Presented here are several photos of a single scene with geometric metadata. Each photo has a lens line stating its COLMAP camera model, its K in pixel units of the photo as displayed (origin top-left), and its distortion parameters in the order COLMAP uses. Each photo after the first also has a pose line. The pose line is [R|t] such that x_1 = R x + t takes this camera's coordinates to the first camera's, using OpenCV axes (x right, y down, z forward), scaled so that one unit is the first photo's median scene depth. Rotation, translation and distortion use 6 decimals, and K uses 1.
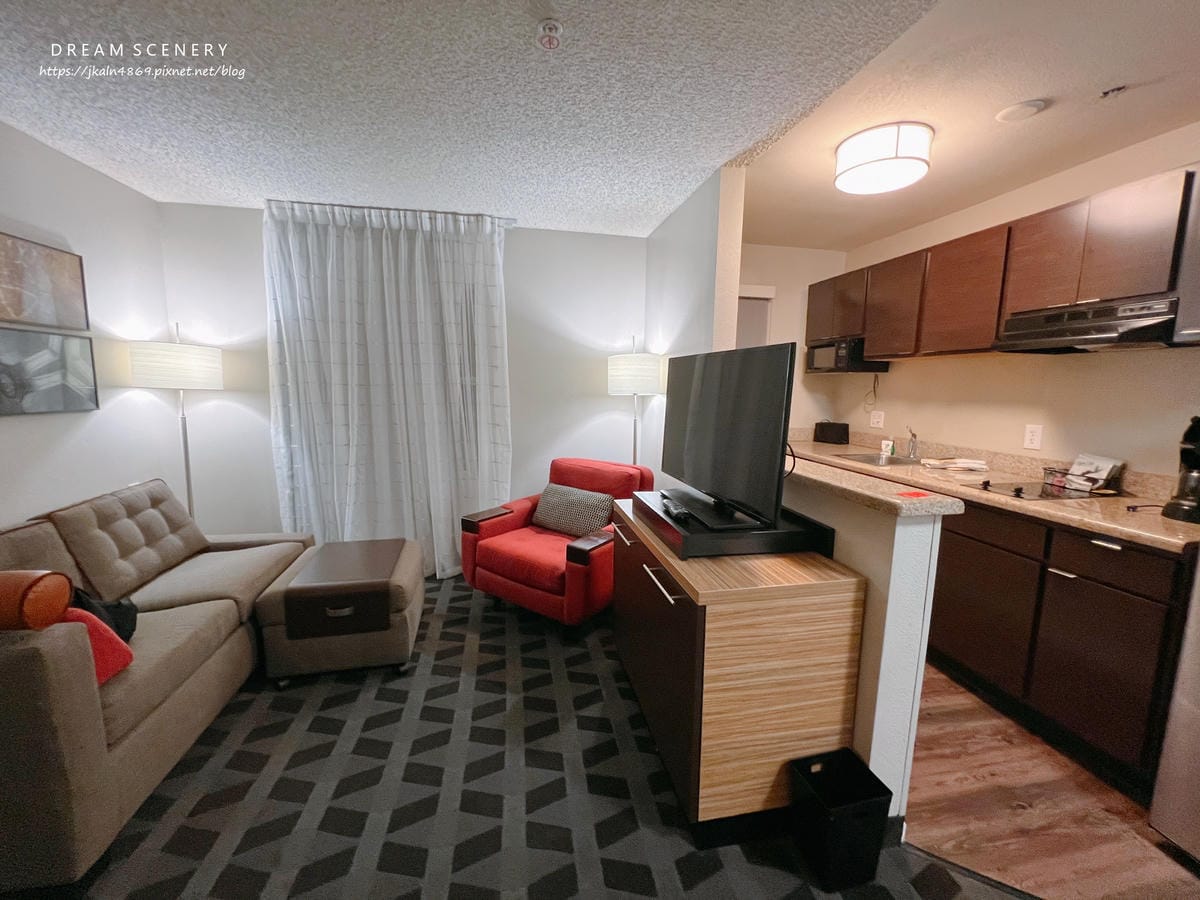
lens RADIAL K [[477.2, 0, 595.0], [0, 477.2, 448.1], [0, 0, 1]] dist [0.002108, 0.000599]
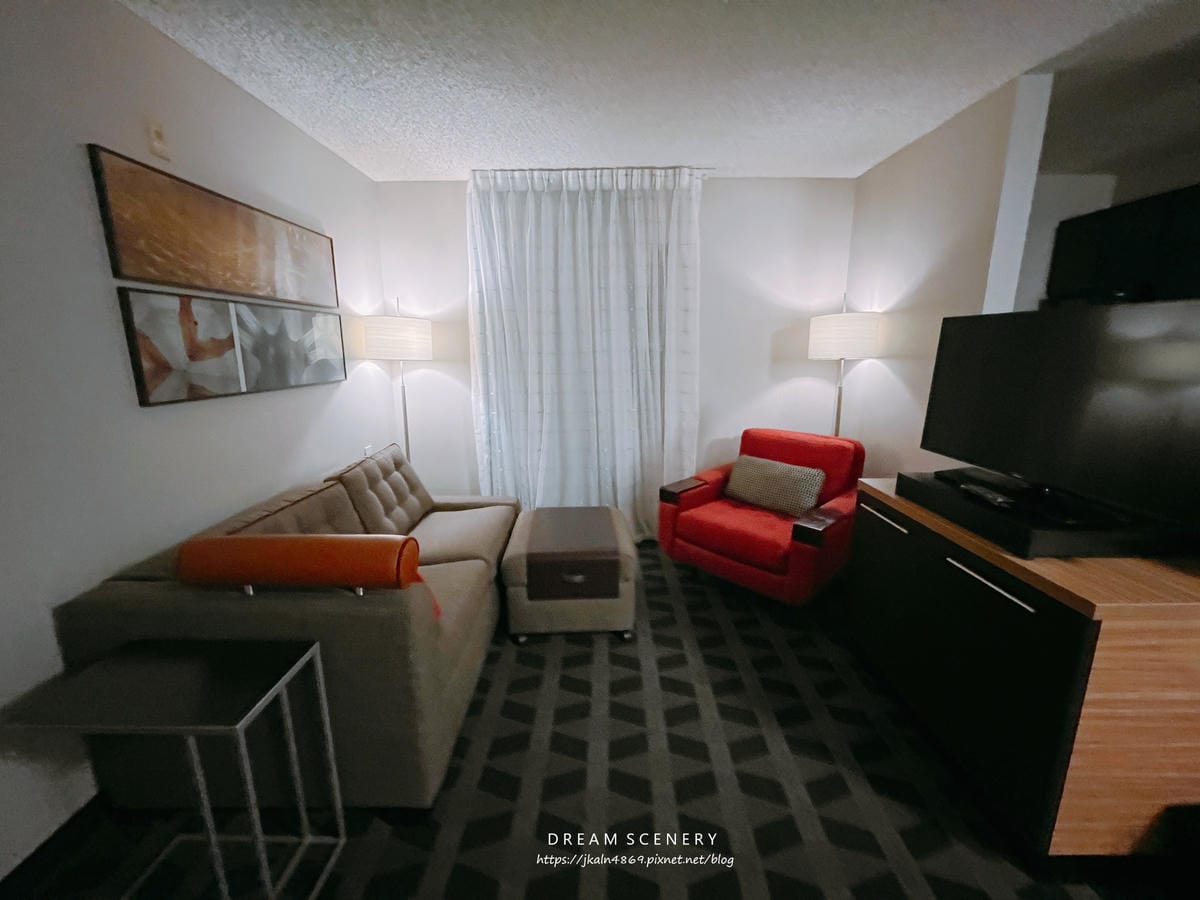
lens RADIAL K [[477.2, 0, 601.7], [0, 477.2, 446.9], [0, 0, 1]] dist [0.002108, 0.000599]
pose [[0.981397, 0.021505, -0.190784, -0.228104], [-0.007140, 0.997108, 0.075662, -0.013489], [0.191859, -0.072892, 0.978712, 0.018863]]
